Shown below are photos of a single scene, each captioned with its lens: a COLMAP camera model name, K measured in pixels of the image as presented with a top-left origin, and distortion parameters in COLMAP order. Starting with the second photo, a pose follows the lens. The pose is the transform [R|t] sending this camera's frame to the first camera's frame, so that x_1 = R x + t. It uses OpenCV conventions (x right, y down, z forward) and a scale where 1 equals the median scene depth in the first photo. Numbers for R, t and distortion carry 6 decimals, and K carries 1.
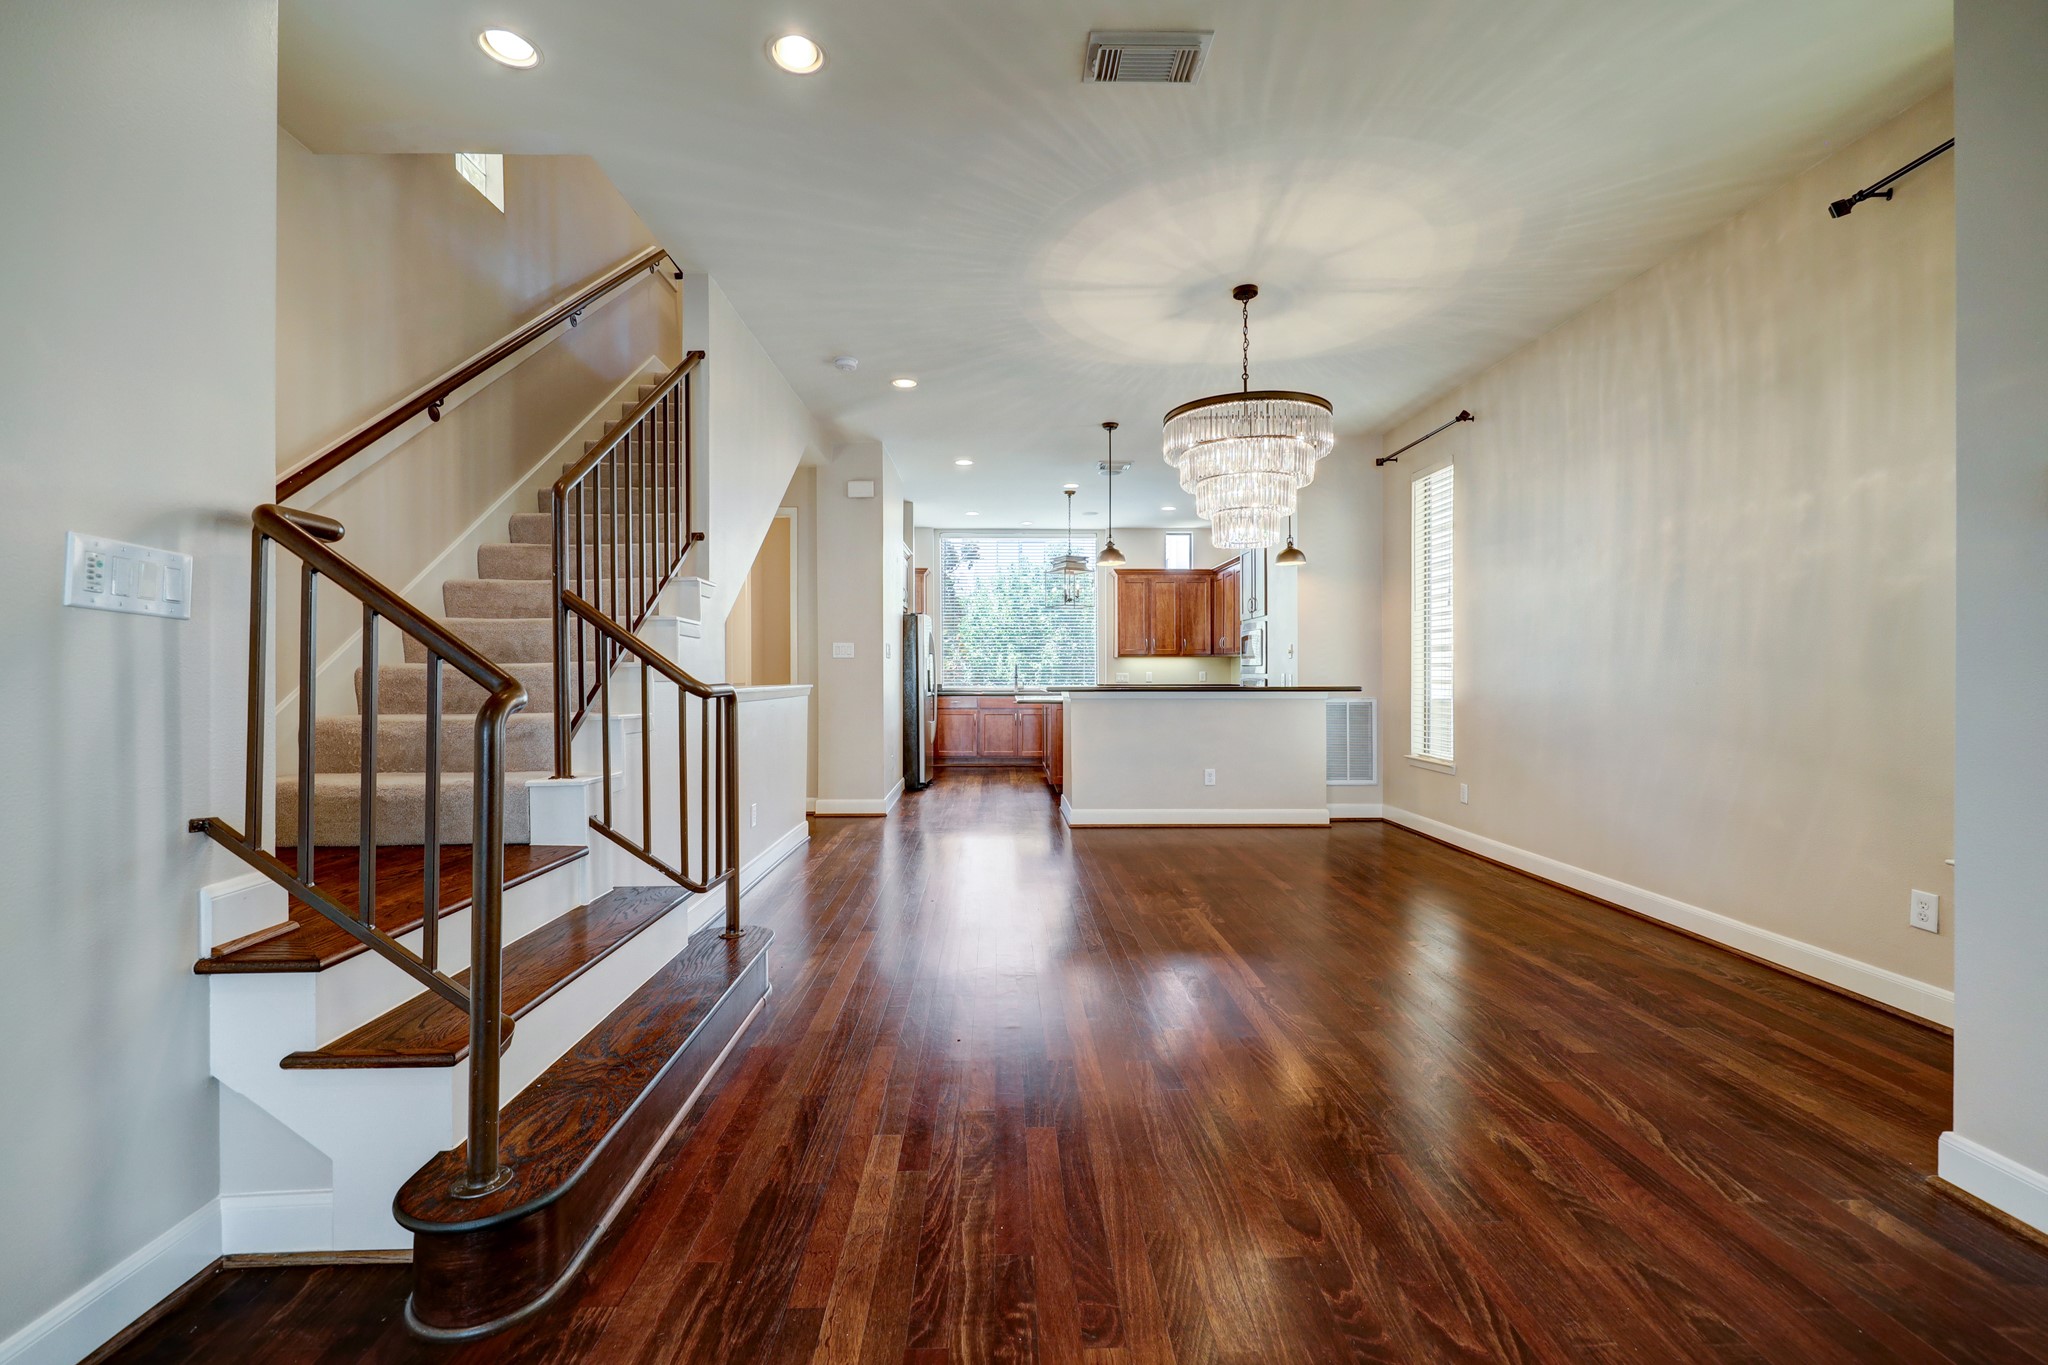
lens RADIAL K [[840.0, 0, 1010.0], [0, 840.0, 681.4], [0, 0, 1]] dist [-0.000602, 0.000288]
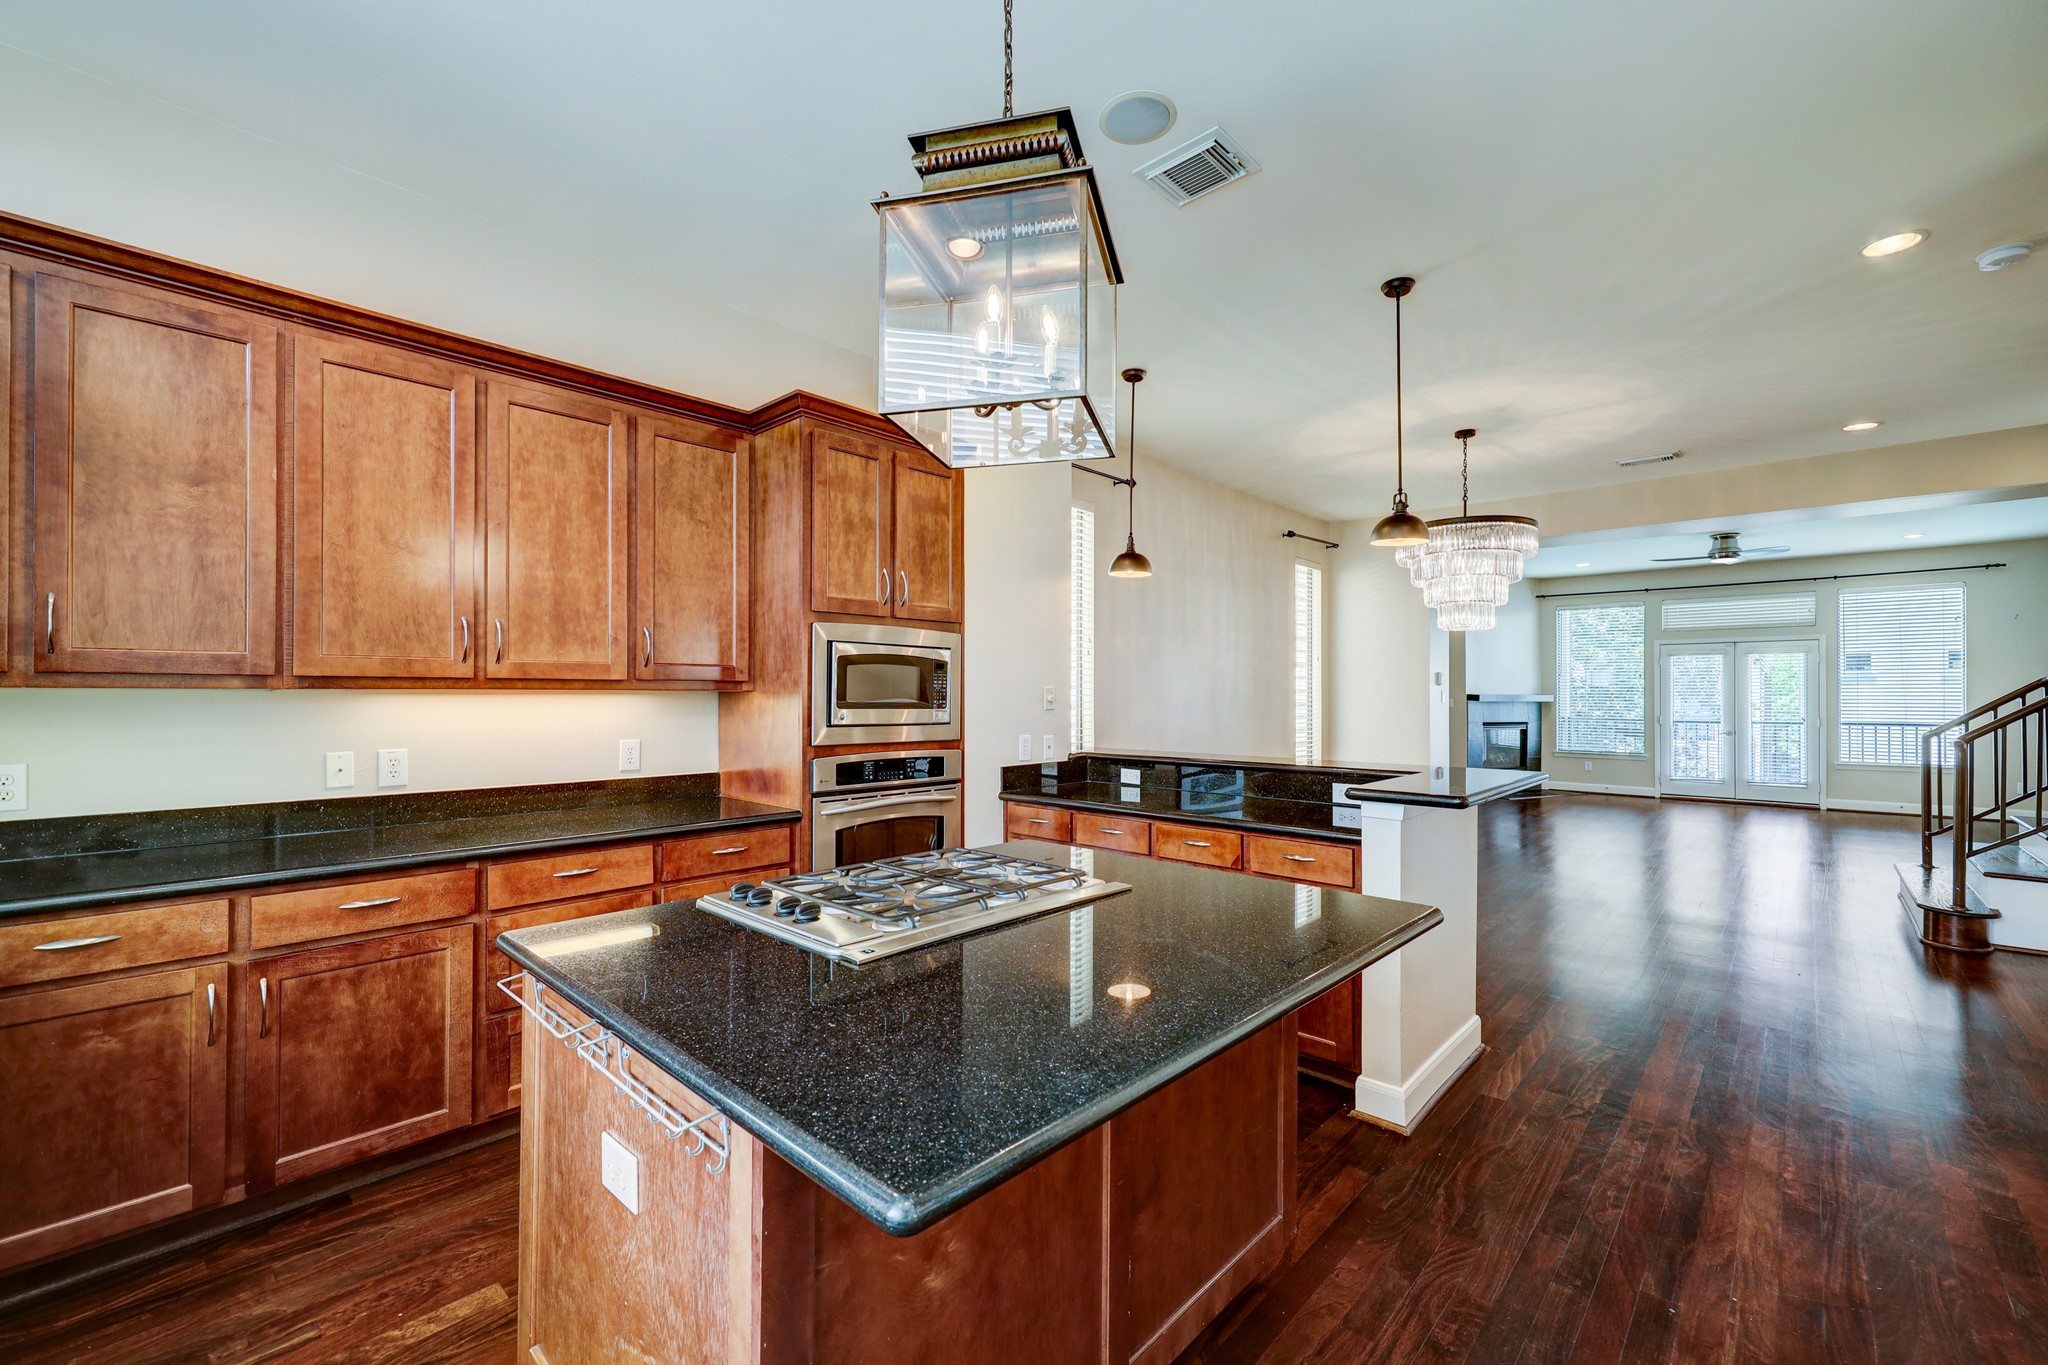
lens RADIAL K [[840.0, 0, 1010.0], [0, 840.0, 681.4], [0, 0, 1]] dist [-0.000602, 0.000288]
pose [[-0.719768, 0.006745, 0.694182, -0.114304], [0.000062, 0.999953, -0.009651, -0.073577], [-0.694215, -0.006904, -0.719734, 2.663003]]
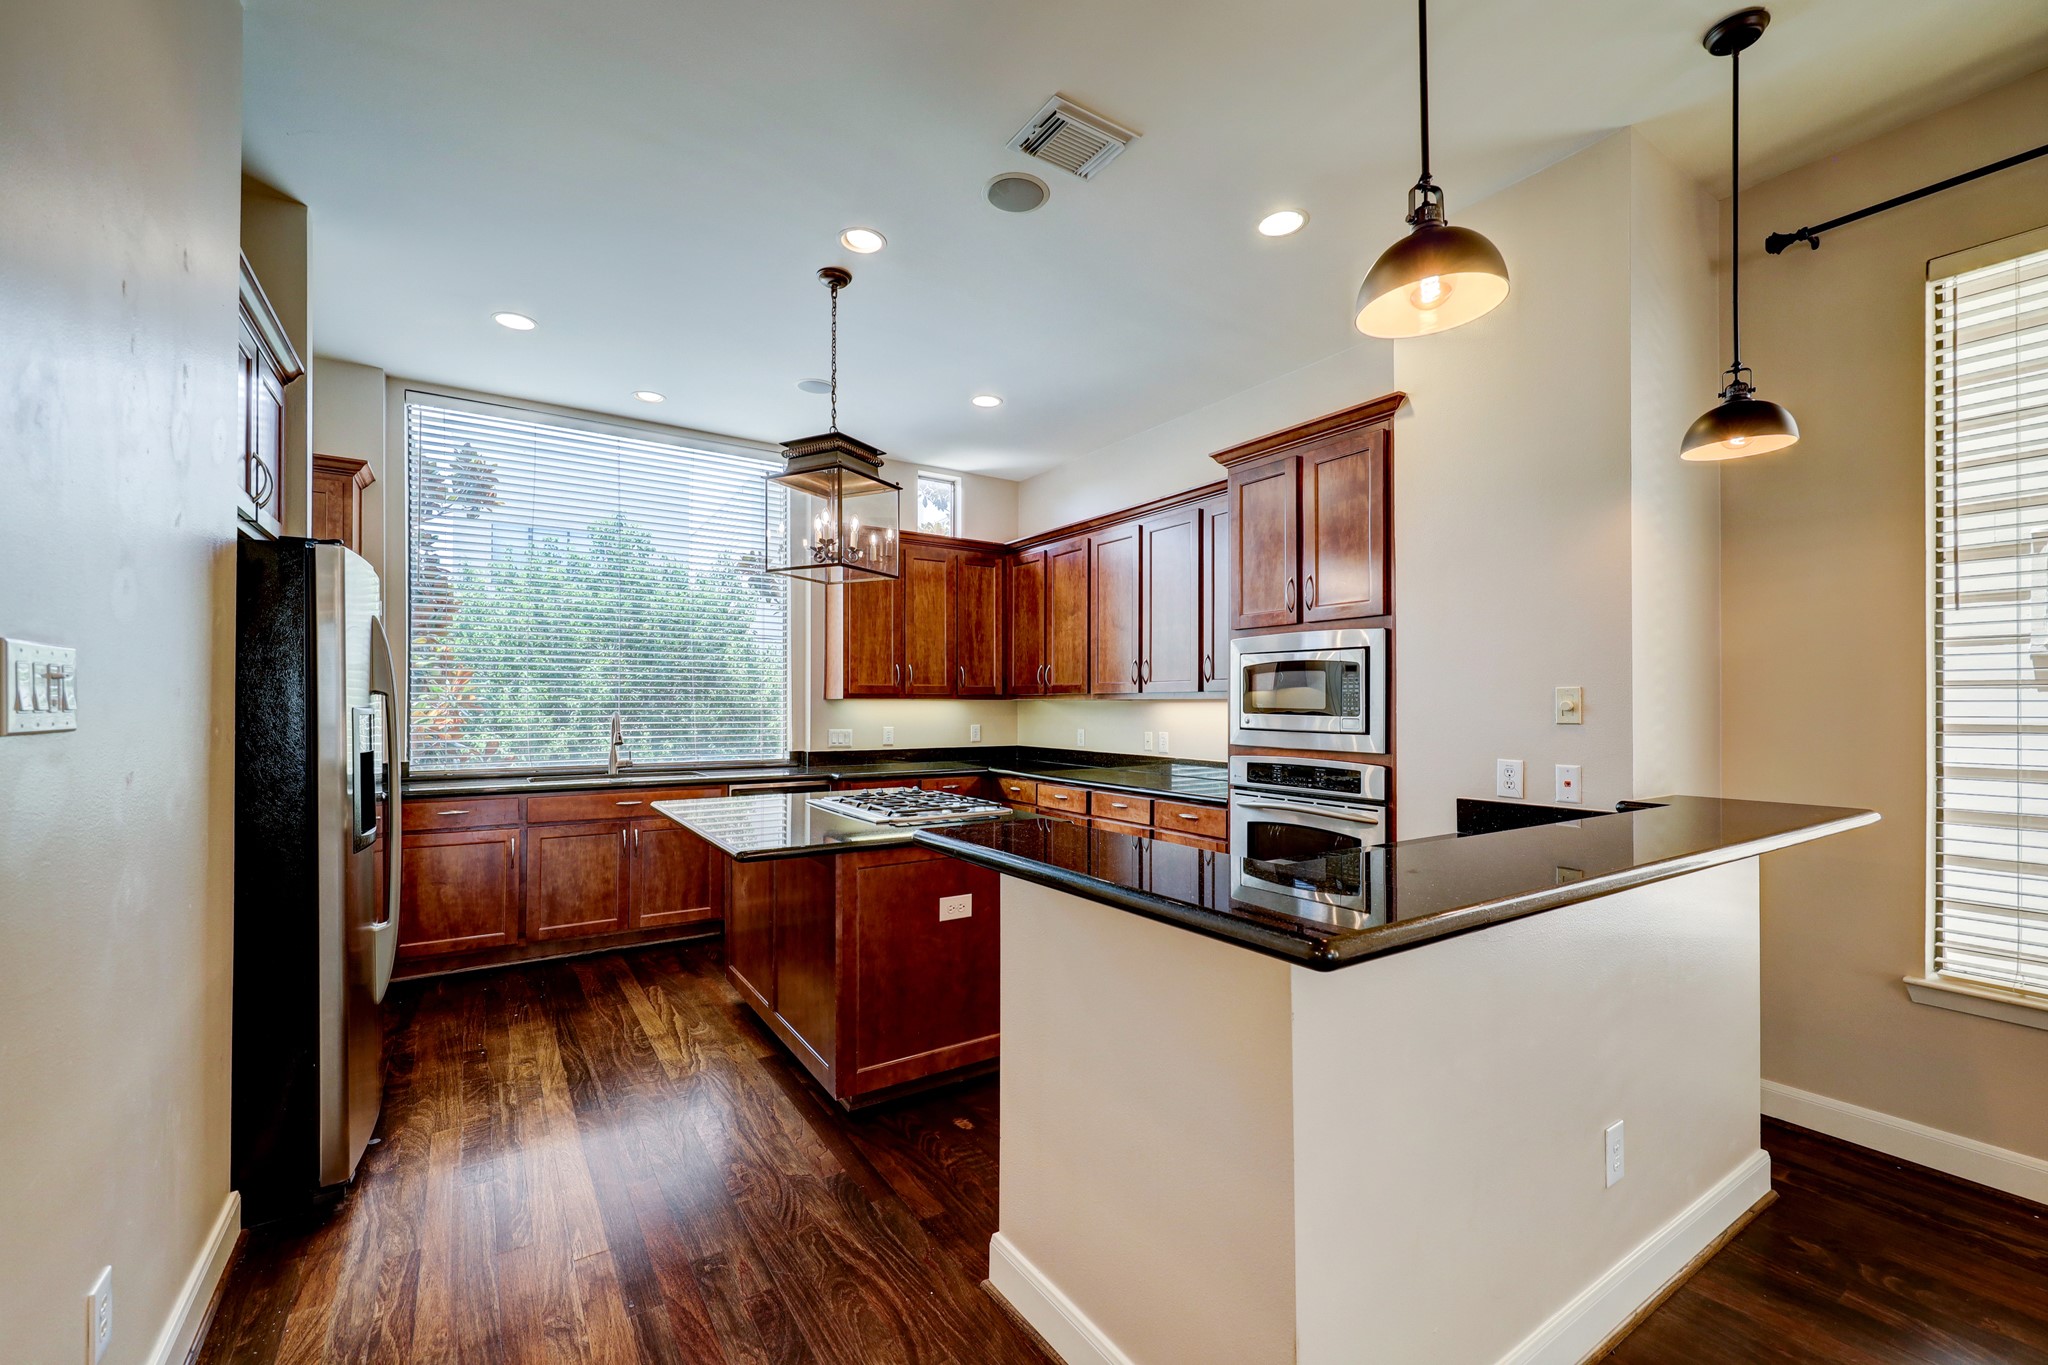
lens RADIAL K [[820.0, 0, 1023.9], [0, 820.0, 698.9], [0, 0, 1]] dist [0.000992, 0.000049]
pose [[0.836344, 0.010676, 0.548101, -0.125149], [-0.003602, 0.999896, -0.013979, -0.052848], [-0.548193, 0.009717, 0.836295, 1.282128]]
